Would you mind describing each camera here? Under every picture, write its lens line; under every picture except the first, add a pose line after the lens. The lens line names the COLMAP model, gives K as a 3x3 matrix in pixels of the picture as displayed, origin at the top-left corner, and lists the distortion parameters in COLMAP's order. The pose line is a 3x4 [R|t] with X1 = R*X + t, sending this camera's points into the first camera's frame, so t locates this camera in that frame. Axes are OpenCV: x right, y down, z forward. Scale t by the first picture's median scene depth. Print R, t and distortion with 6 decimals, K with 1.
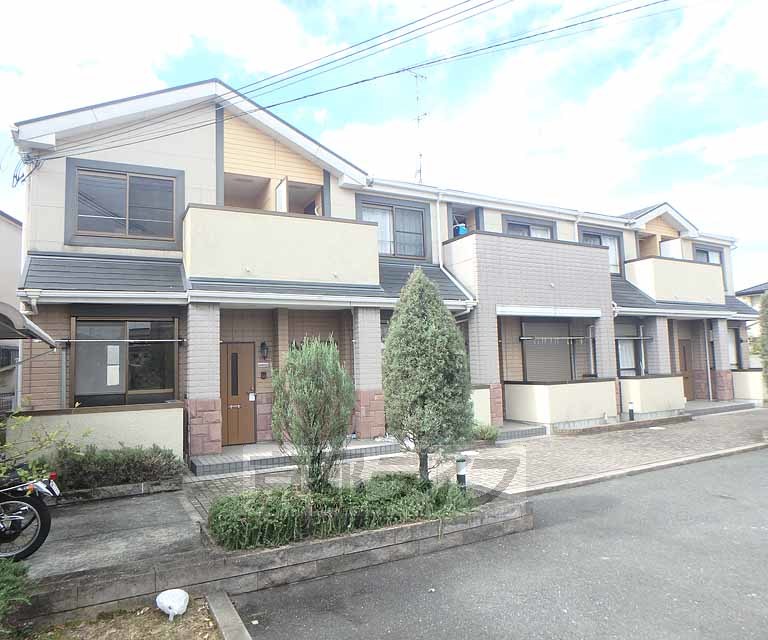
lens RADIAL K [[520.6, 0, 385.1], [0, 520.6, 323.6], [0, 0, 1]] dist [-0.036794, 0.005079]
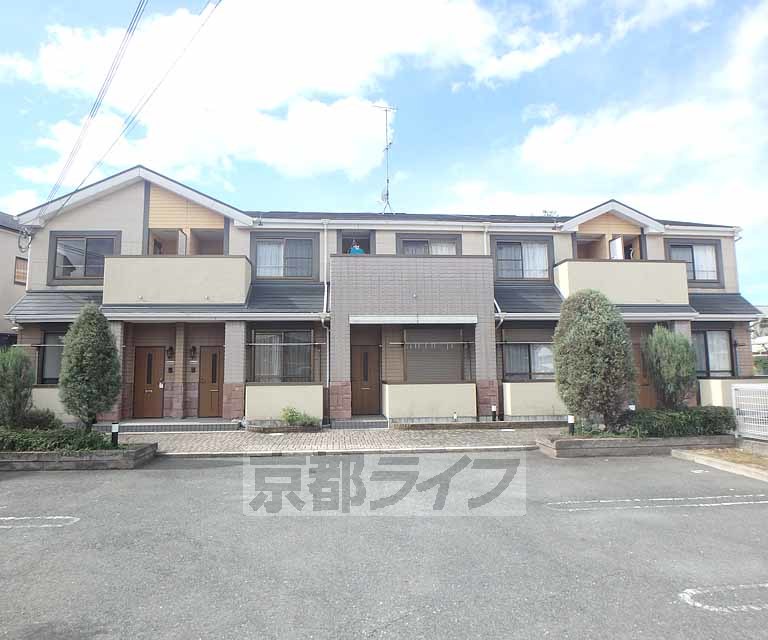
lens RADIAL K [[520.6, 0, 378.1], [0, 520.6, 313.0], [0, 0, 1]] dist [-0.036794, 0.005079]
pose [[0.928654, -0.022464, -0.370267, 0.704446], [0.014342, 0.999593, -0.024676, -0.011150], [0.370670, 0.017605, 0.928598, -0.080609]]
